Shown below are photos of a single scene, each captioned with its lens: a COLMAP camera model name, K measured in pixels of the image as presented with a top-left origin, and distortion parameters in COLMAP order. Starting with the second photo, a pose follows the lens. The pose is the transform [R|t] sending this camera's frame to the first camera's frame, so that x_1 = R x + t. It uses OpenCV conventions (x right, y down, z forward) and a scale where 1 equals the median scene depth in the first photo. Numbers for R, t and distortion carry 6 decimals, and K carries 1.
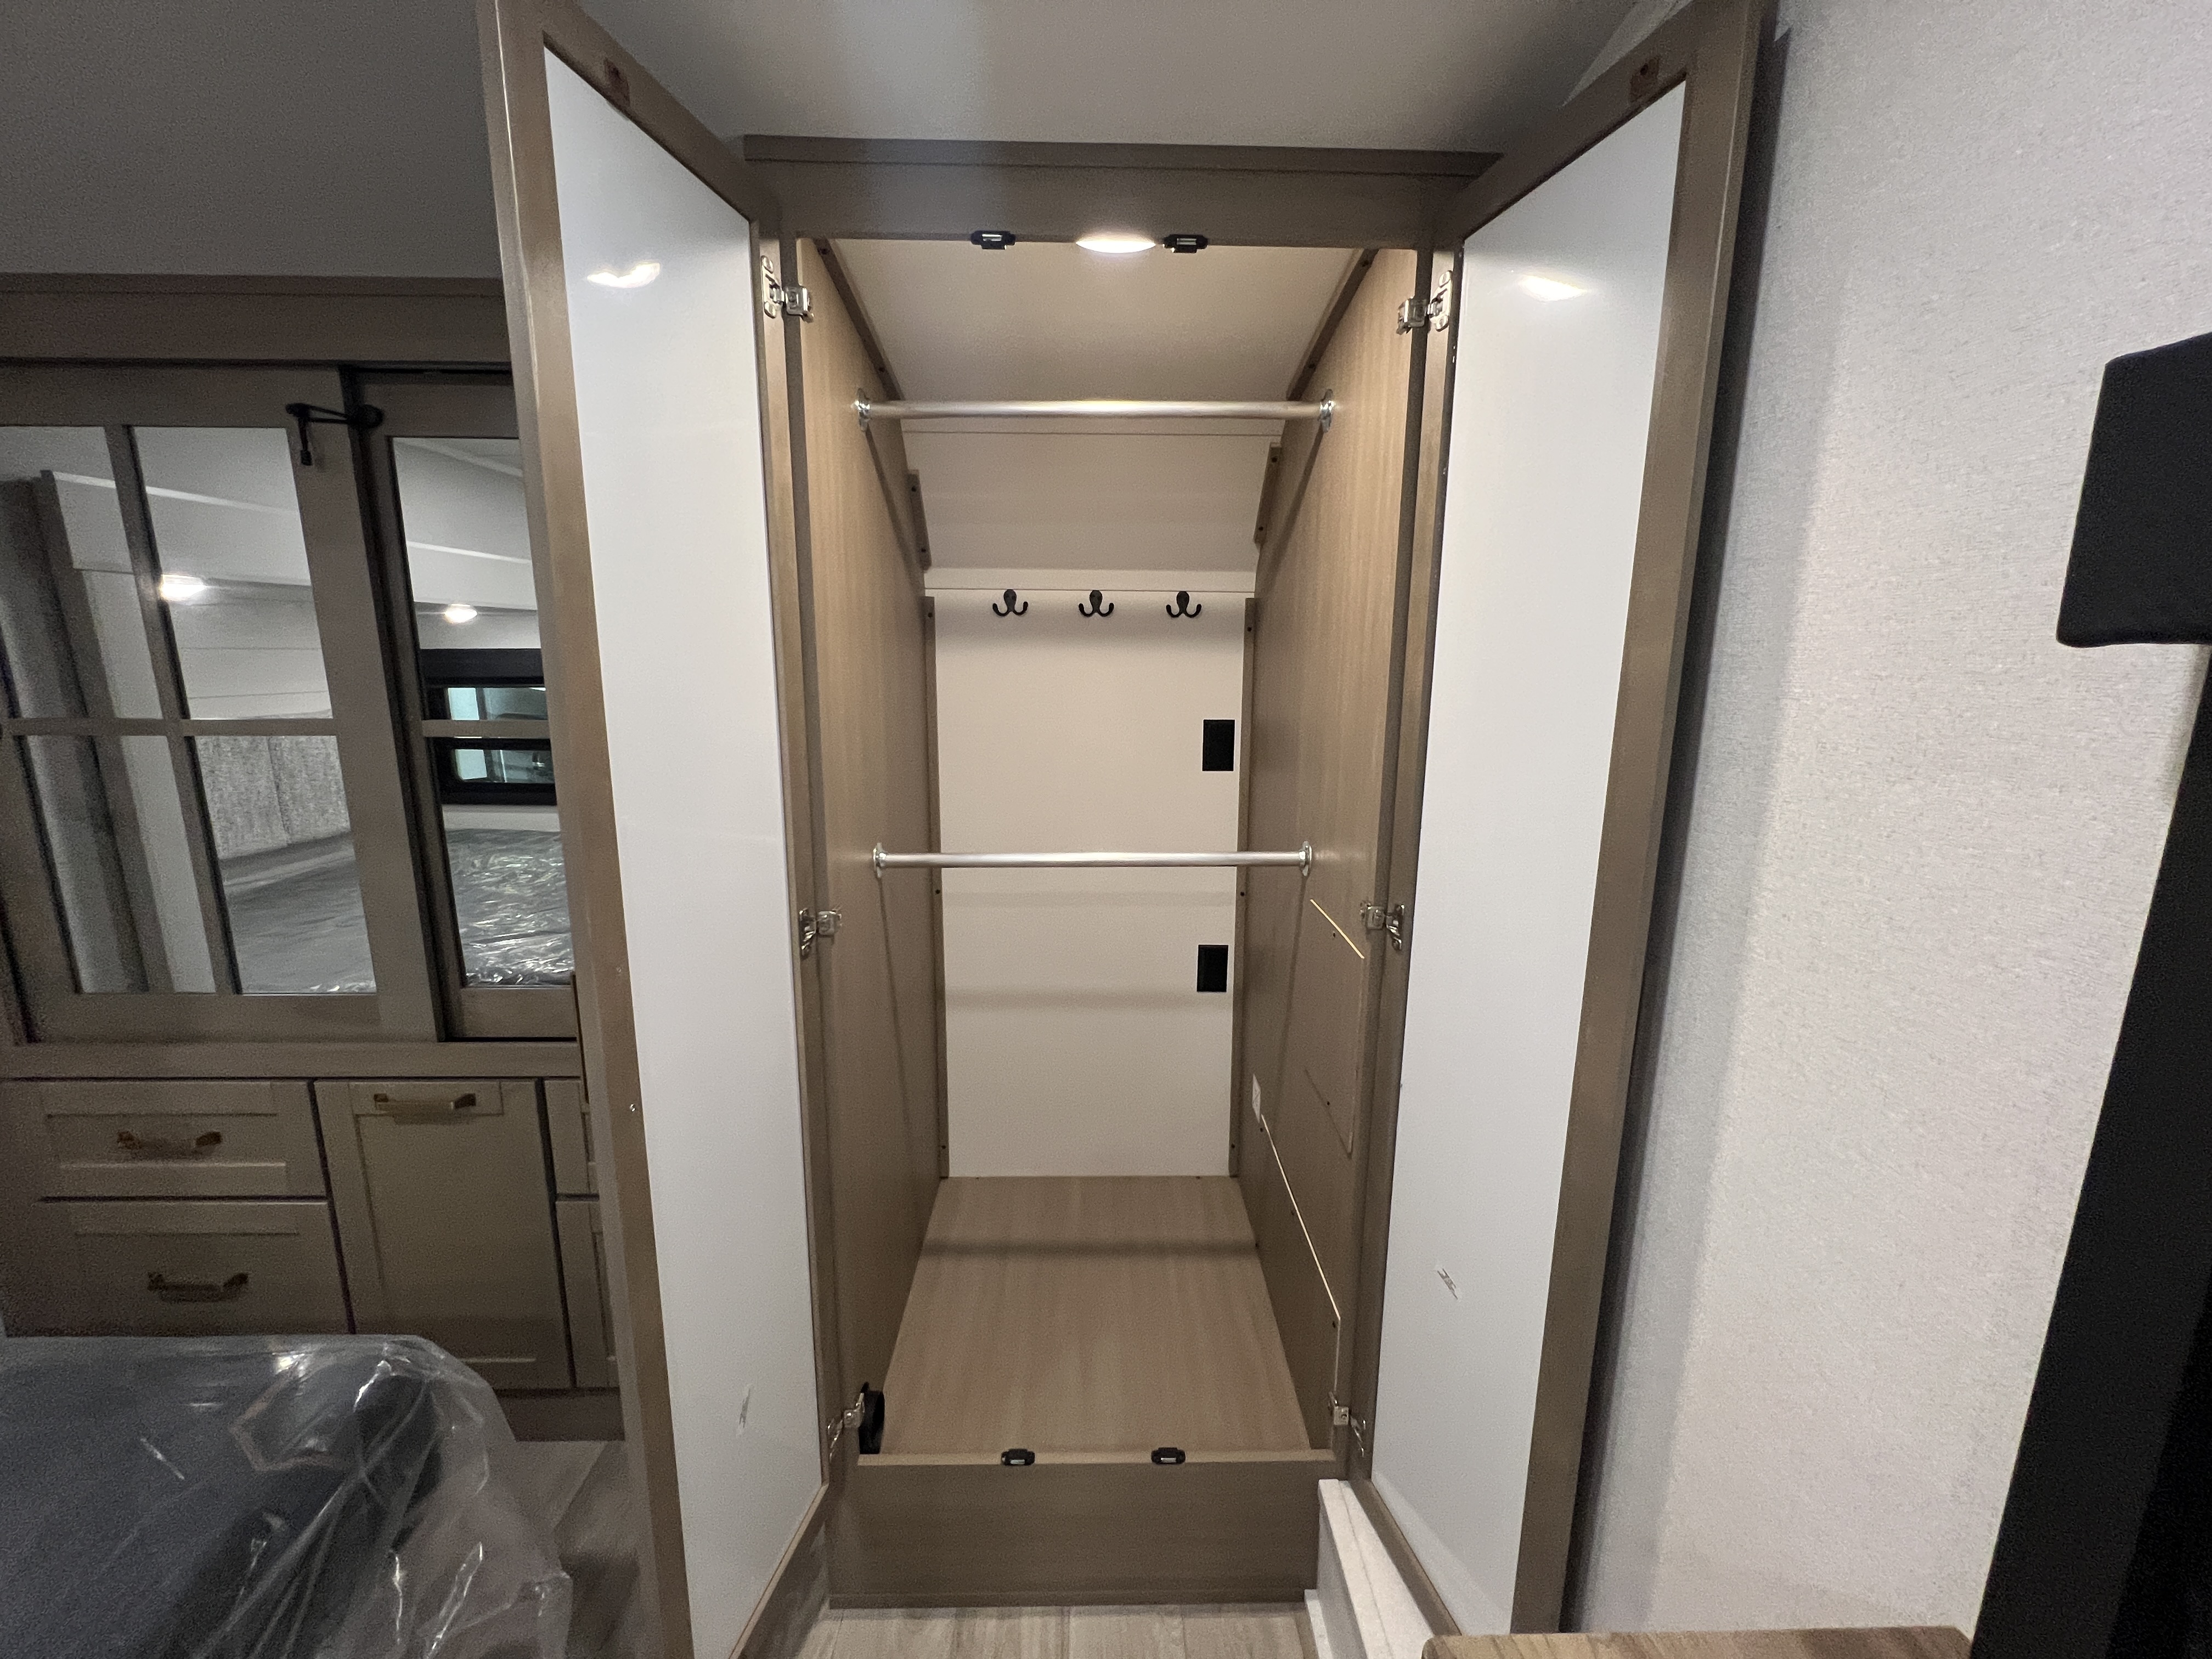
lens RADIAL K [[889.2, 0, 1106.8], [0, 889.2, 827.9], [0, 0, 1]] dist [-0.001699, 0.000208]
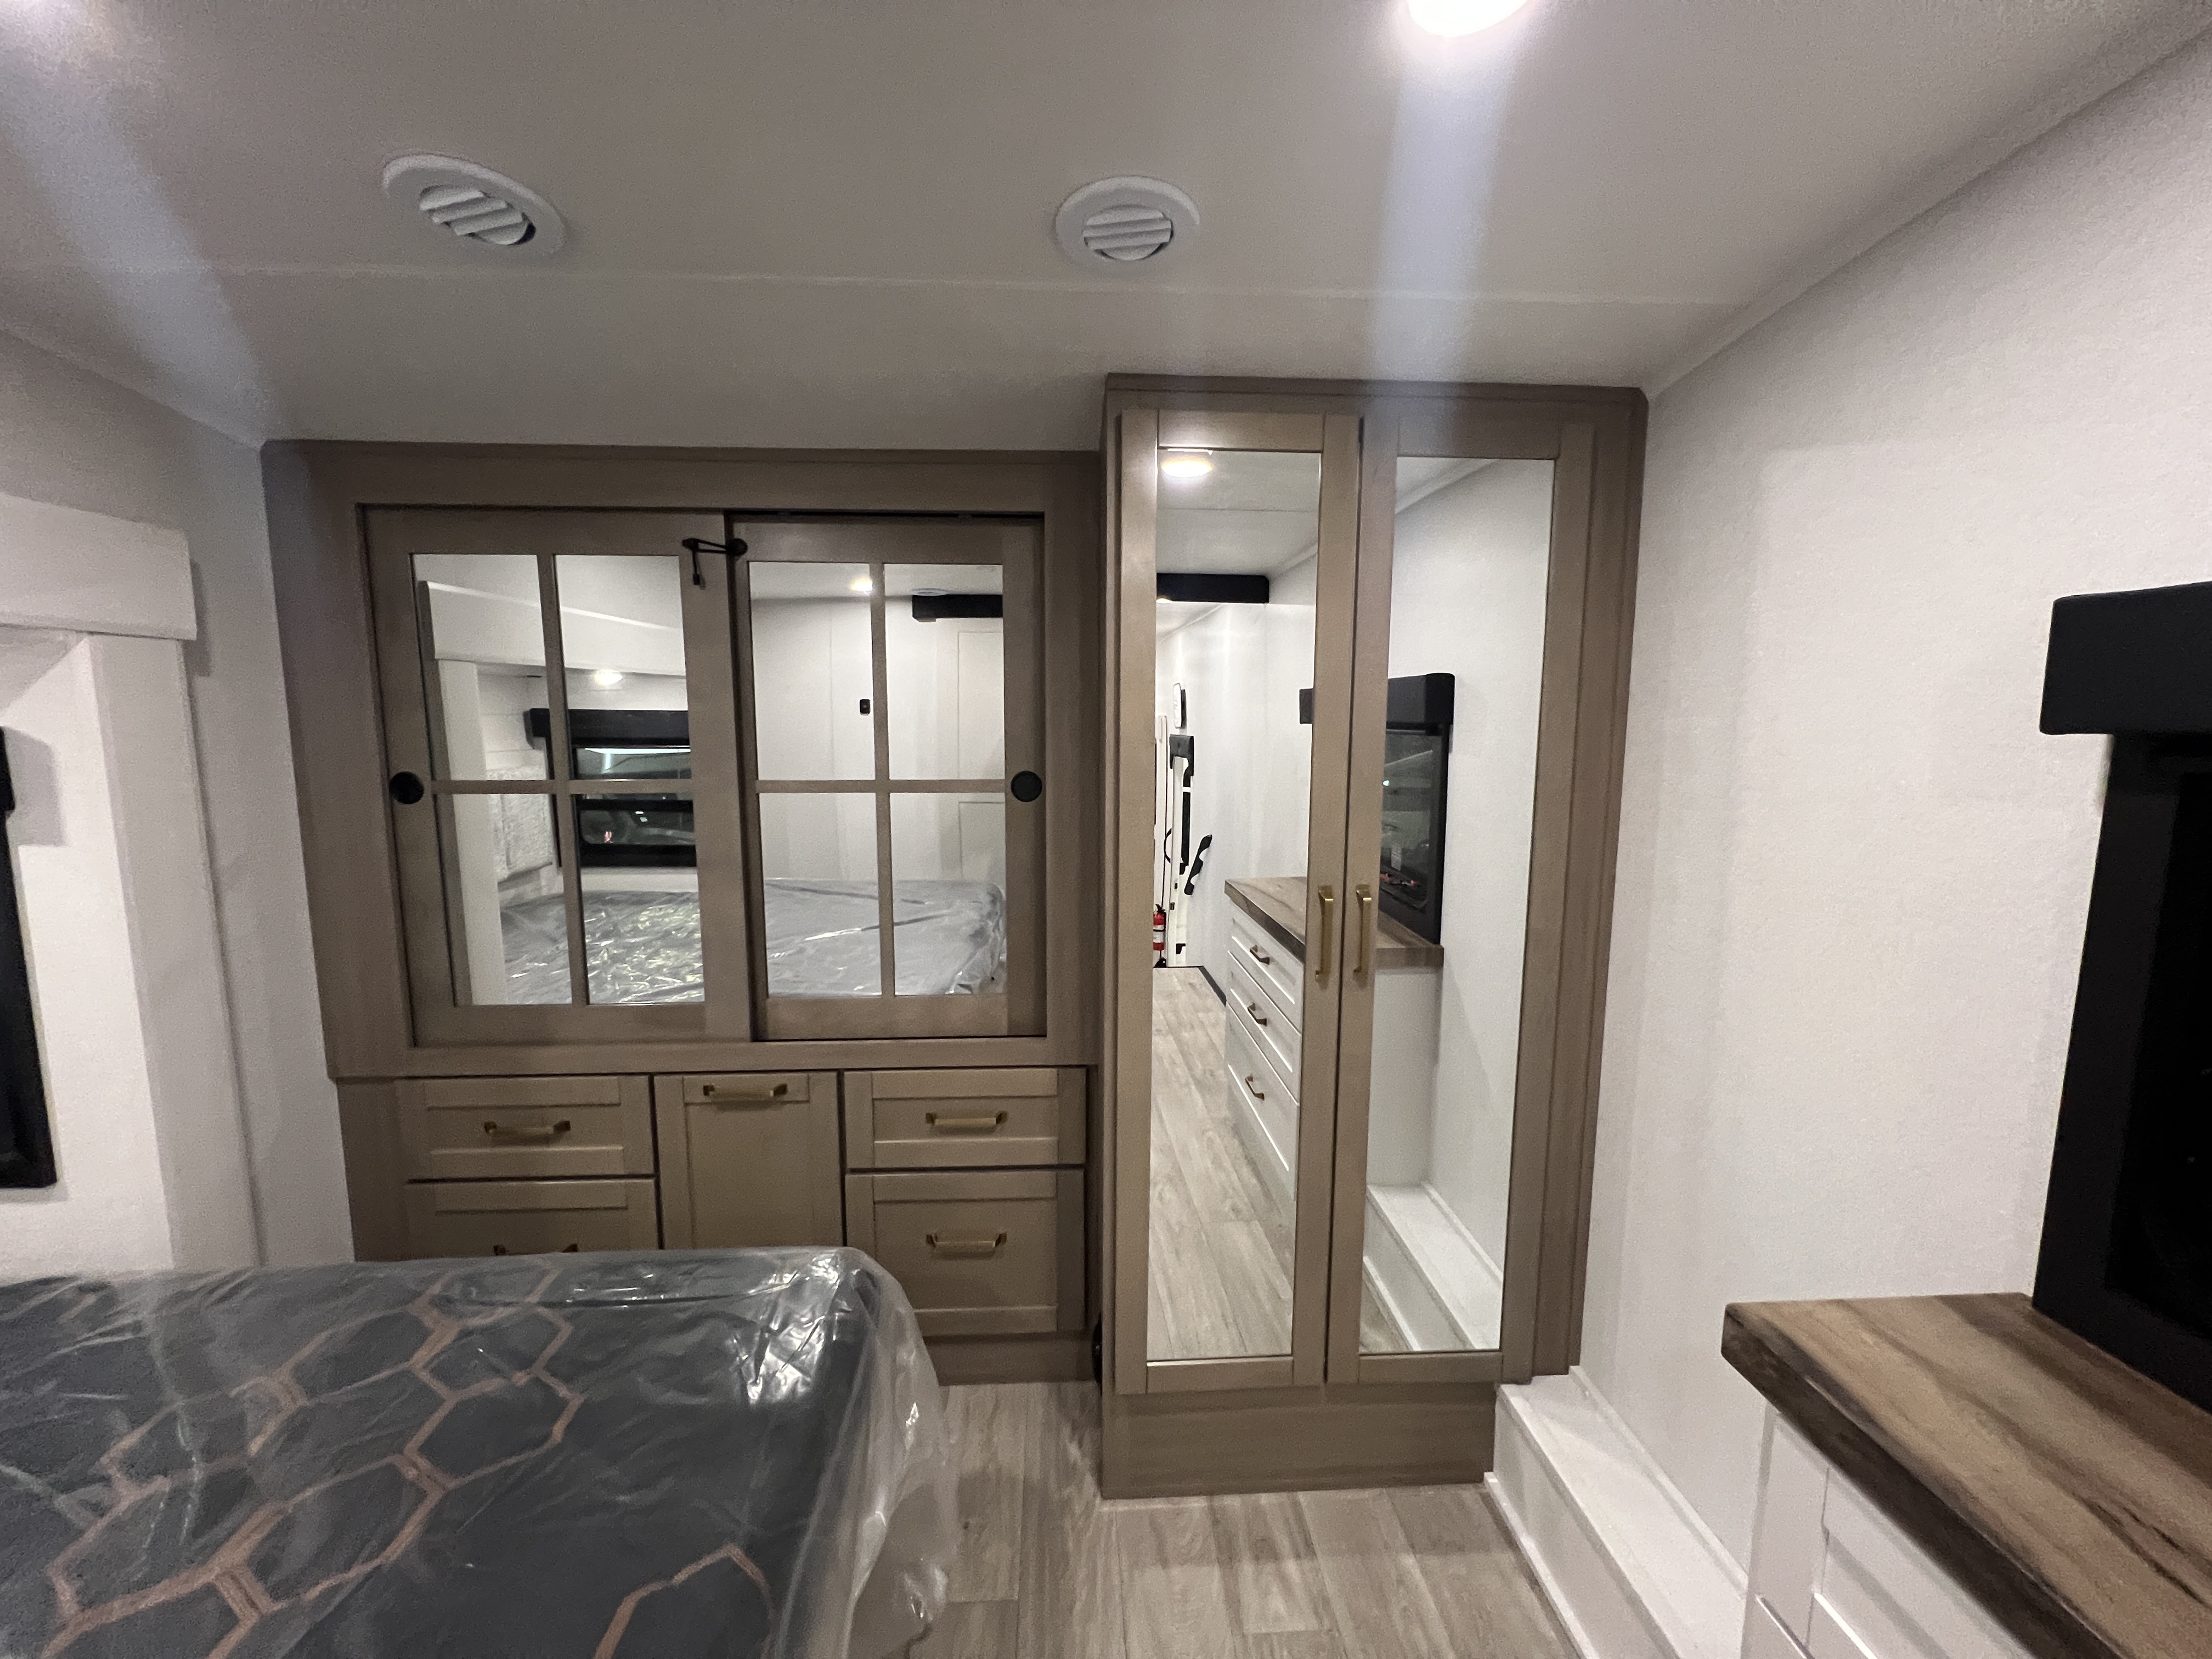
lens RADIAL K [[889.2, 0, 1100.0], [0, 889.2, 825.6], [0, 0, 1]] dist [-0.001699, 0.000208]
pose [[0.999203, -0.007832, 0.039147, -0.326356], [0.010533, 0.997544, -0.069251, 0.034194], [-0.038508, 0.069608, 0.996831, -0.260269]]
